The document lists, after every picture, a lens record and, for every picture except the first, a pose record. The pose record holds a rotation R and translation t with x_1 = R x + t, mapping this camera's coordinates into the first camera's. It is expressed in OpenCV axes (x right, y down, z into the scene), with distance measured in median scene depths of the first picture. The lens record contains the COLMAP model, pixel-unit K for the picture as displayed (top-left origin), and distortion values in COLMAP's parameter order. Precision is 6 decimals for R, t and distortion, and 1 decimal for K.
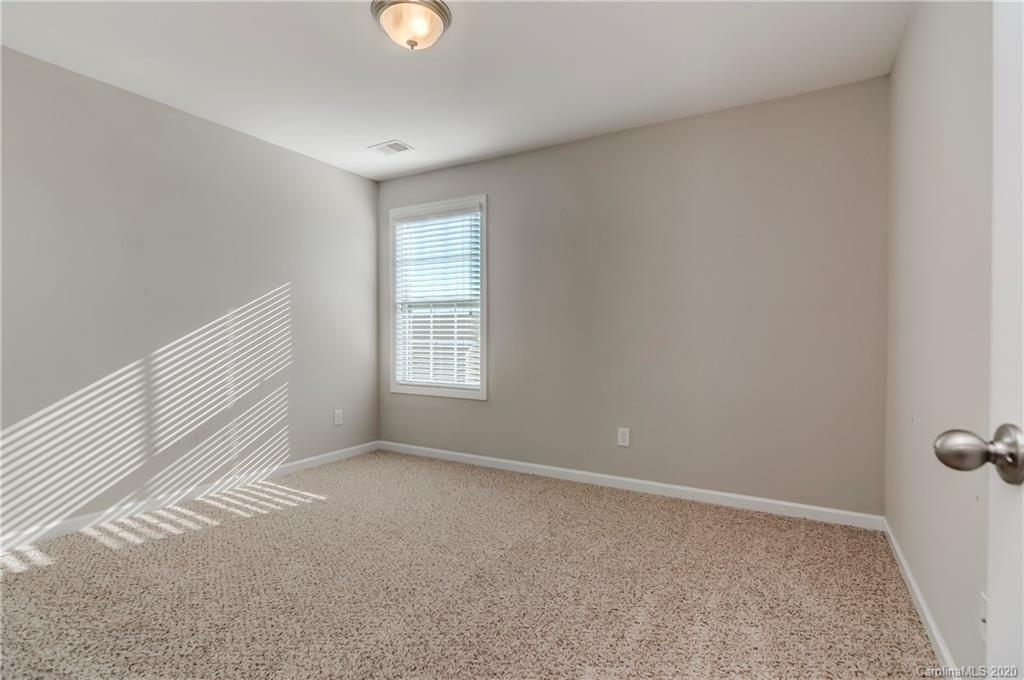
lens RADIAL K [[497.7, 0, 518.6], [0, 497.7, 336.4], [0, 0, 1]] dist [0.012226, -0.008363]
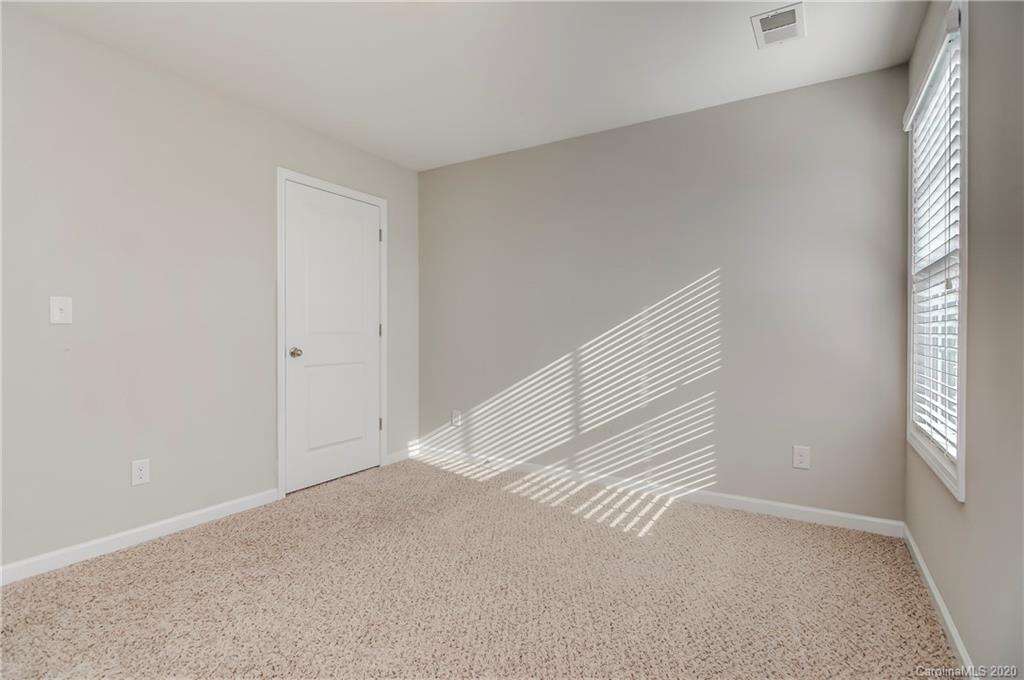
lens RADIAL K [[497.7, 0, 518.2], [0, 497.7, 332.0], [0, 0, 1]] dist [0.012226, -0.008363]
pose [[-0.007332, -0.001474, -0.999972, 0.438749], [-0.015451, 0.999880, -0.001361, 0.000561], [0.999854, 0.015441, -0.007354, 0.847085]]
